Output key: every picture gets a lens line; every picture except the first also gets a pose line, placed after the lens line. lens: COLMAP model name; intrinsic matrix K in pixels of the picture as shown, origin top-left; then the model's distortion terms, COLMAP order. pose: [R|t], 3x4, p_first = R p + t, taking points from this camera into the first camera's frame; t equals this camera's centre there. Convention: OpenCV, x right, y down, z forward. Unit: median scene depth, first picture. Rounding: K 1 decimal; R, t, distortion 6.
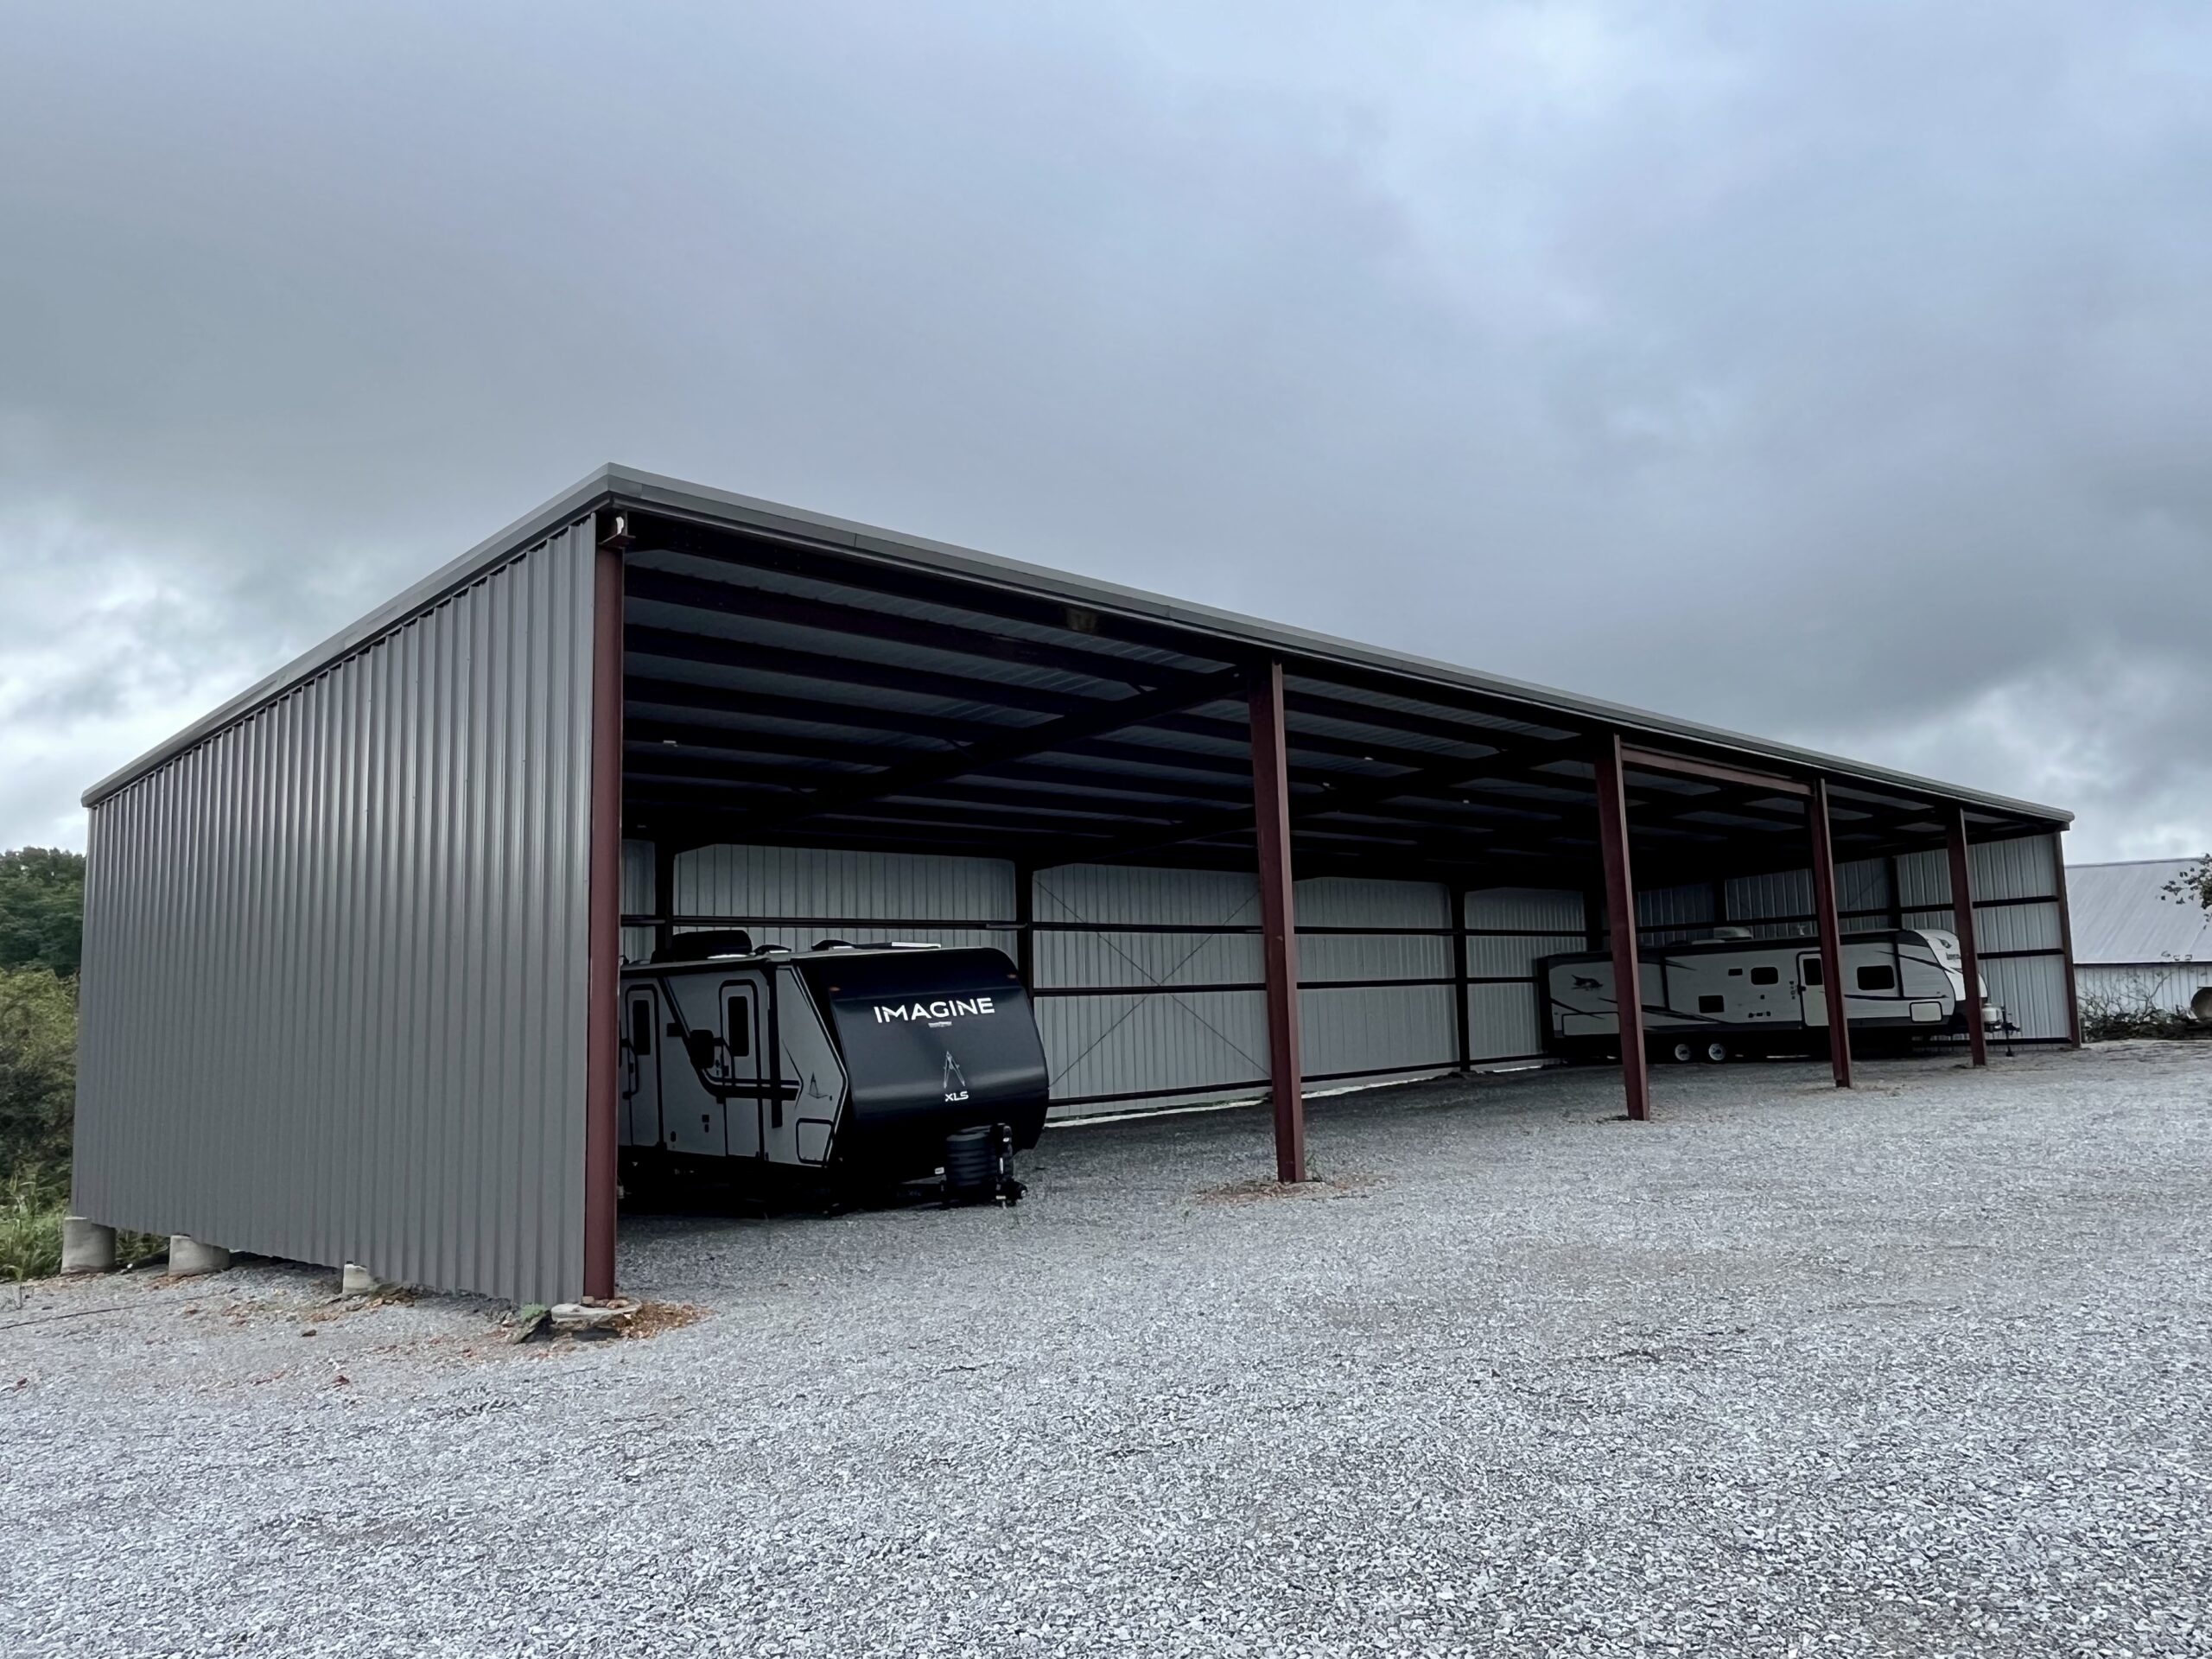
lens RADIAL K [[1485.2, 0, 1116.9], [0, 1485.2, 828.2], [0, 0, 1]] dist [0.020526, -0.004834]
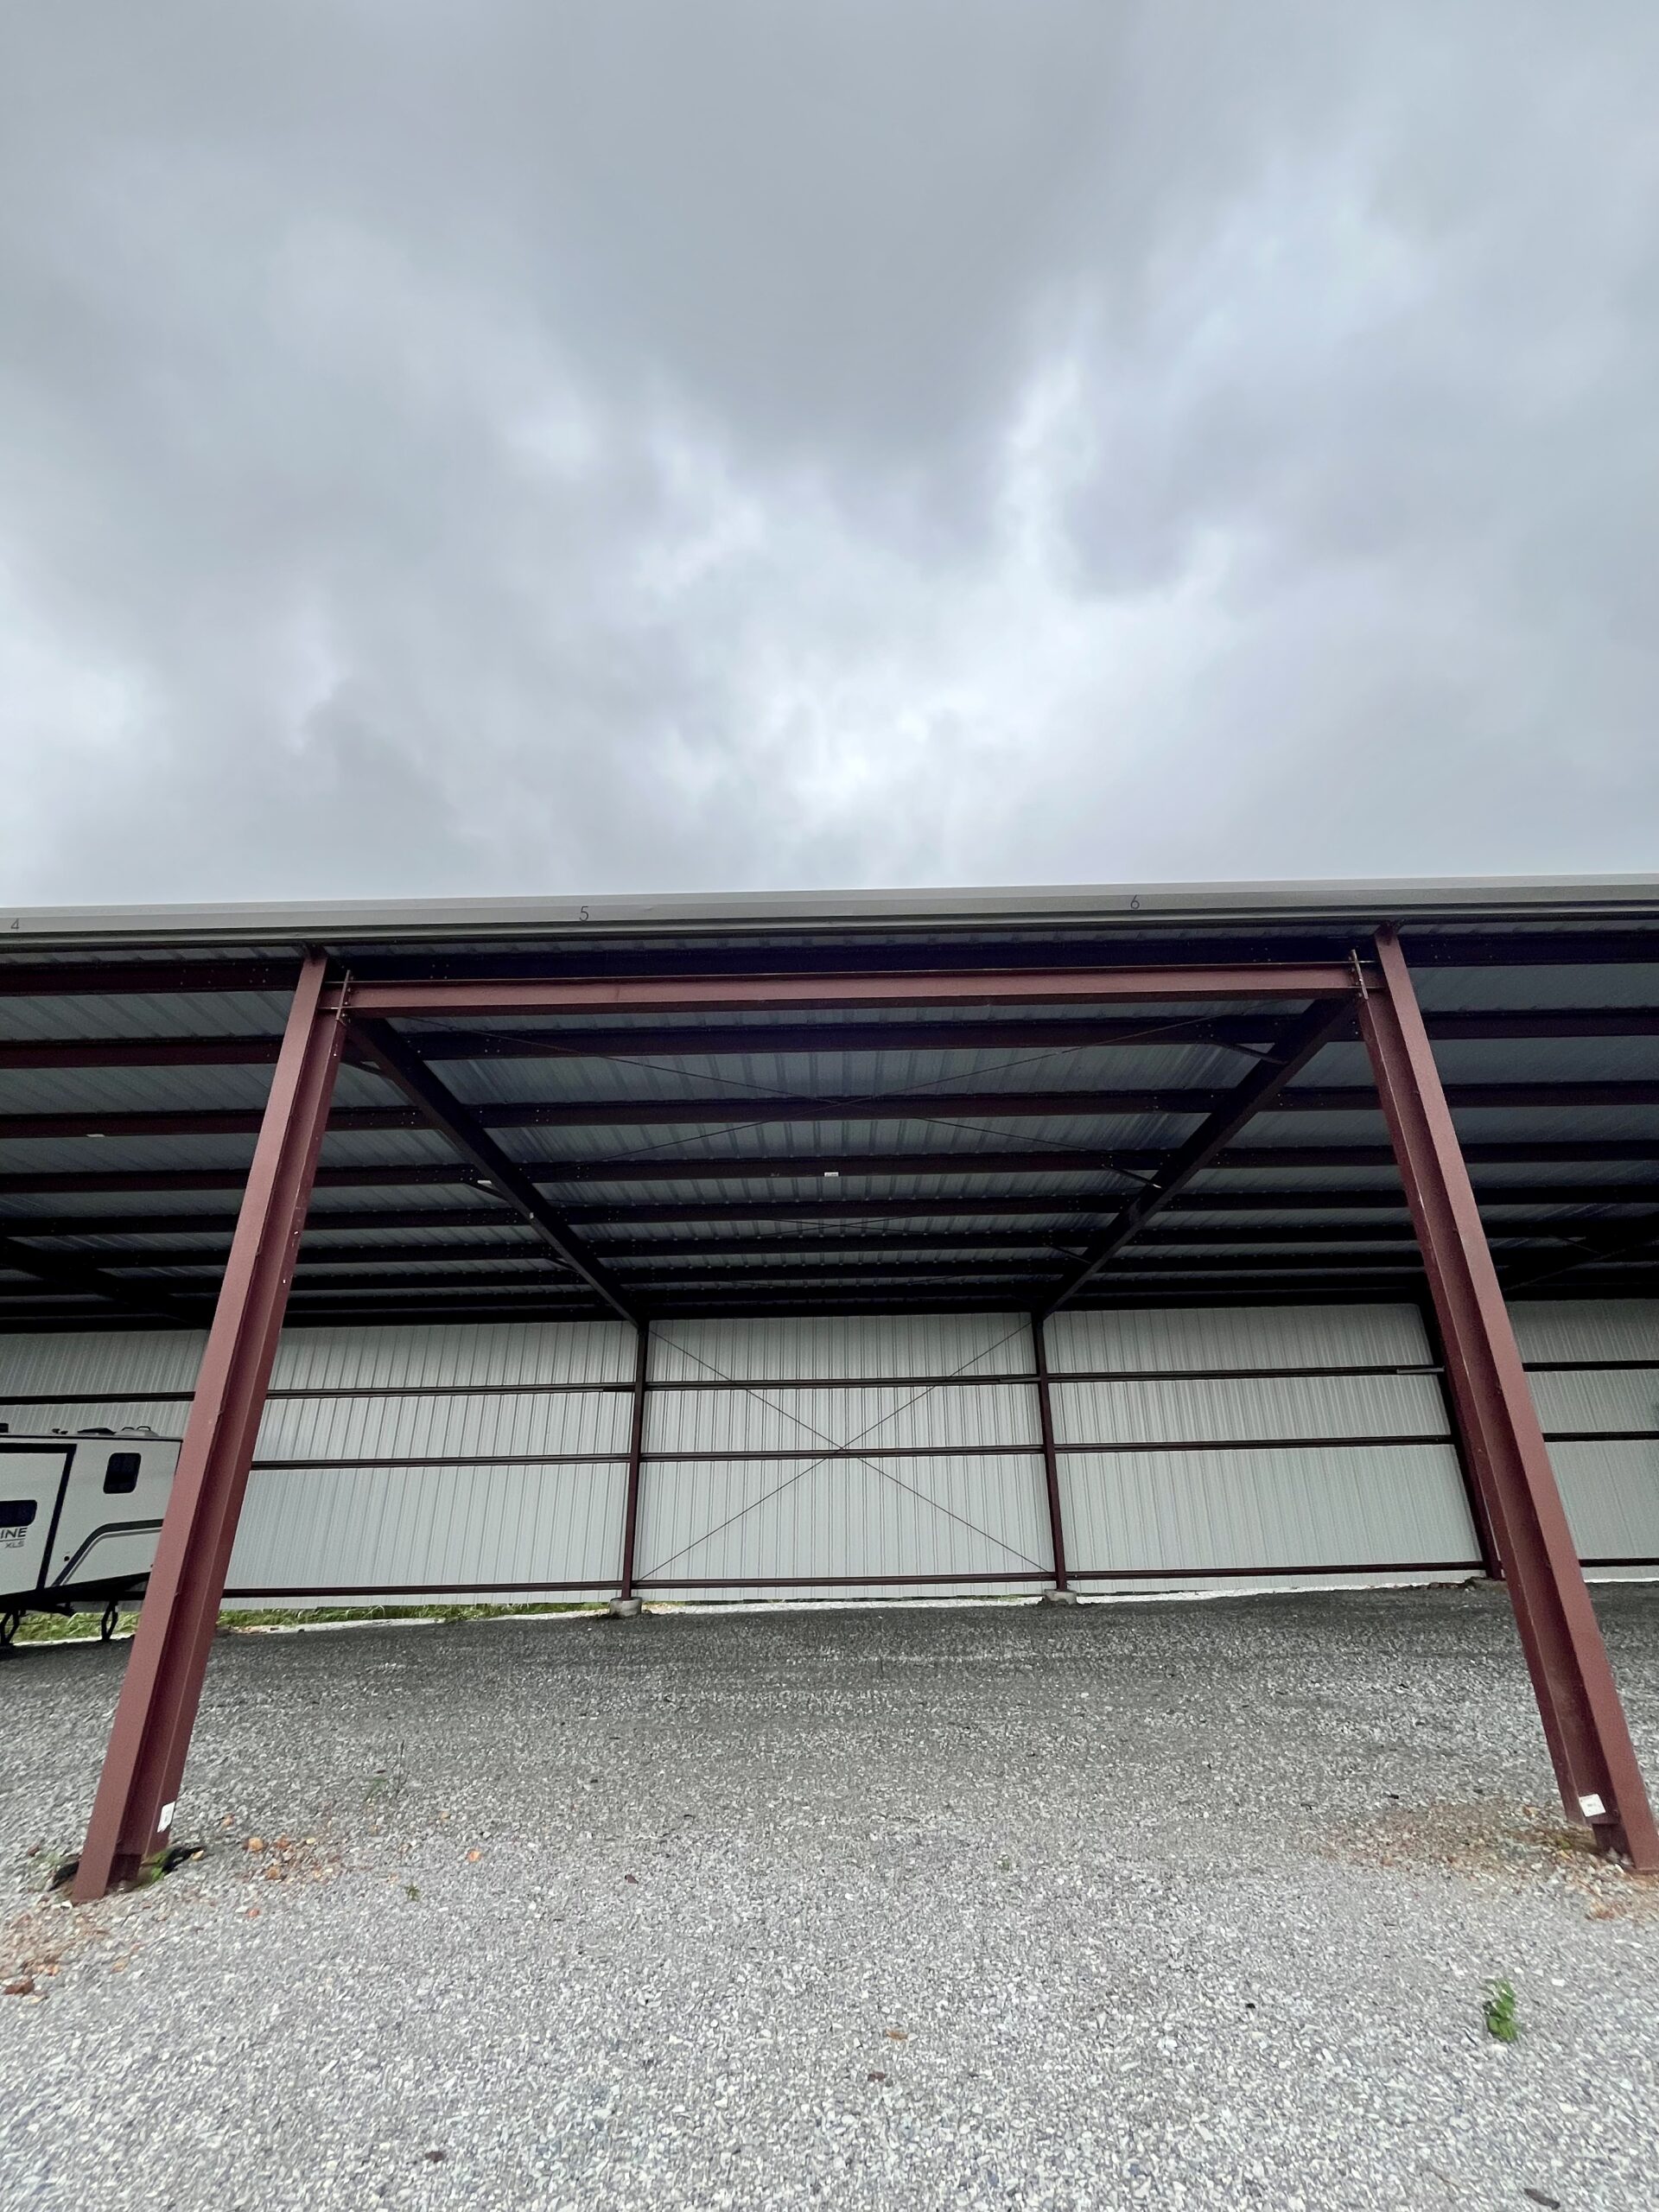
lens RADIAL K [[882.9, 0, 830.2], [0, 882.9, 1115.7], [0, 0, 1]] dist [-0.002328, -0.000152]
pose [[0.694318, -0.242122, -0.677717, 0.367684], [0.079663, 0.961777, -0.261990, 0.043272], [0.715246, 0.127915, 0.687067, 0.506226]]
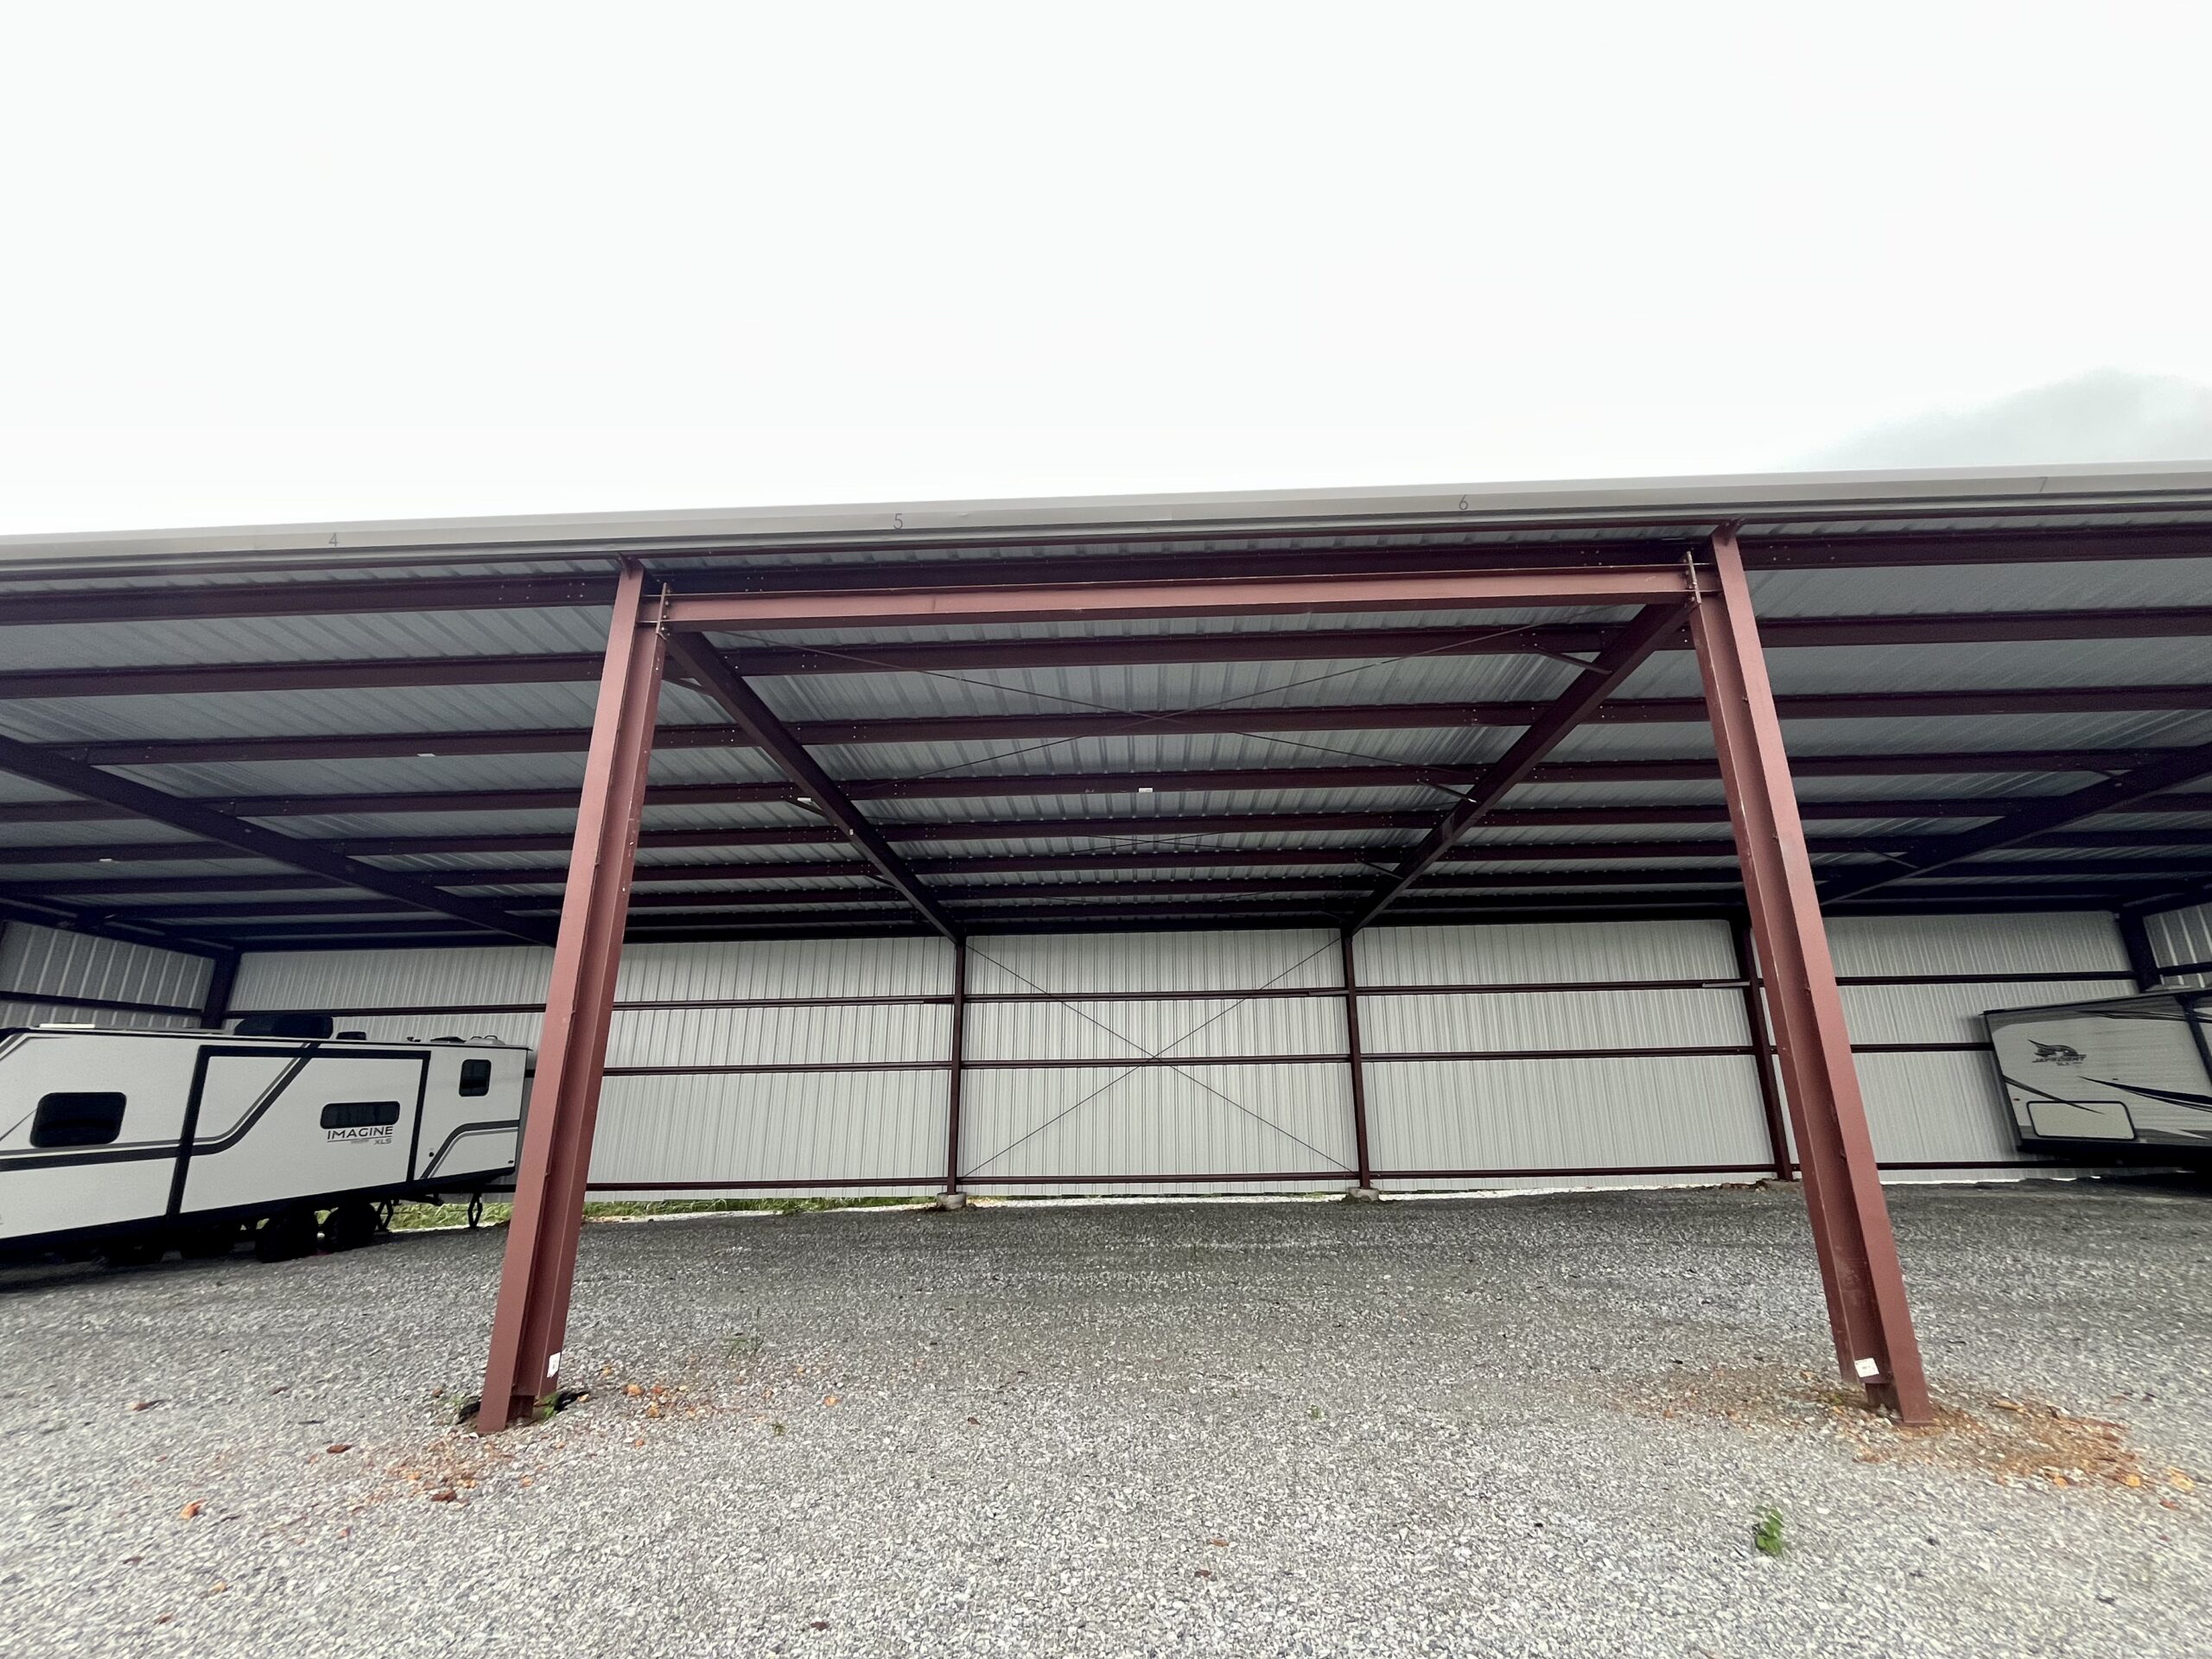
lens RADIAL K [[882.9, 0, 1118.3], [0, 882.9, 834.9], [0, 0, 1]] dist [-0.002328, -0.000152]
pose [[0.677158, -0.169800, -0.715979, 0.366962], [0.079655, 0.984209, -0.158078, 0.045645], [0.731514, 0.050012, 0.679990, 0.503991]]
